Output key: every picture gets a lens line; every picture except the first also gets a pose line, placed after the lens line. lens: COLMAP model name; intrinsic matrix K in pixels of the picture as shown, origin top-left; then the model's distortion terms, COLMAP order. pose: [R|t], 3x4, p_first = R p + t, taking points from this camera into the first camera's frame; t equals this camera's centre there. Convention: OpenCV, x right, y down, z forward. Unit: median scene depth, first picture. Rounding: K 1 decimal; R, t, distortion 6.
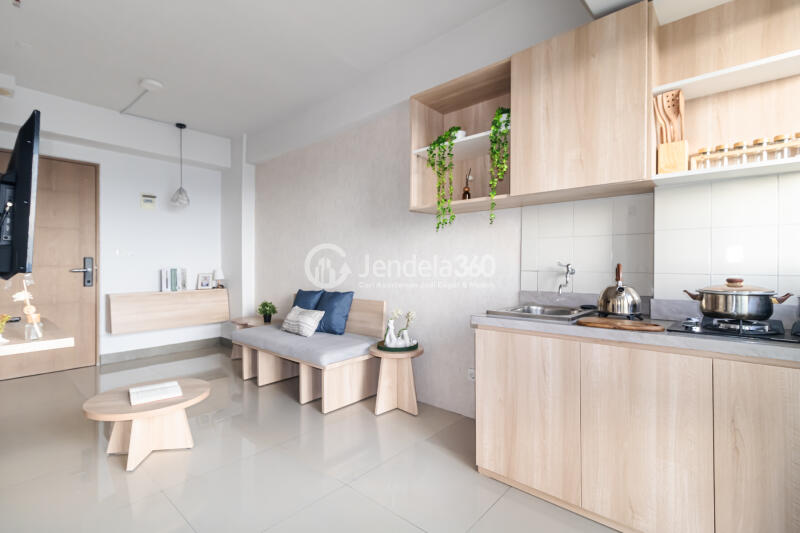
lens RADIAL K [[368.6, 0, 400.3], [0, 368.6, 266.3], [0, 0, 1]] dist [0.001785, 0.000262]
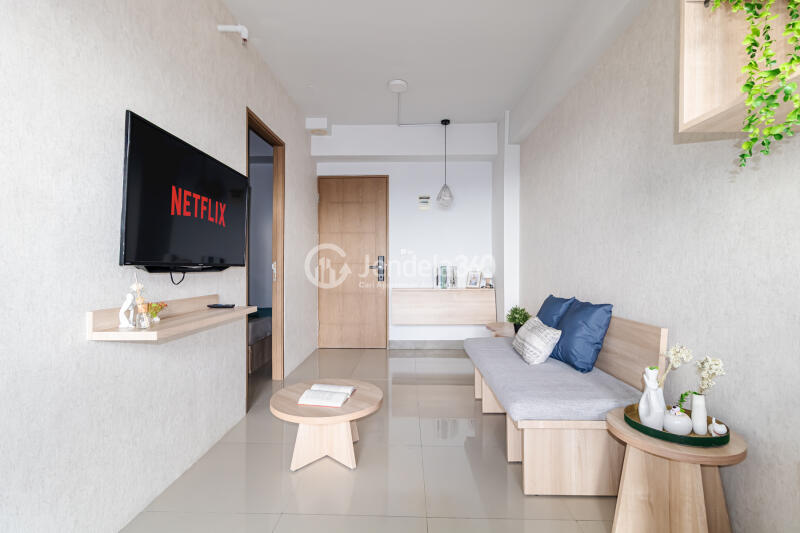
lens RADIAL K [[368.6, 0, 398.5], [0, 368.6, 266.8], [0, 0, 1]] dist [0.001785, 0.000262]
pose [[0.633788, 0.005032, -0.773490, 0.101249], [-0.002608, 0.999987, 0.004369, 0.004223], [0.773502, -0.000752, 0.633793, 0.297381]]
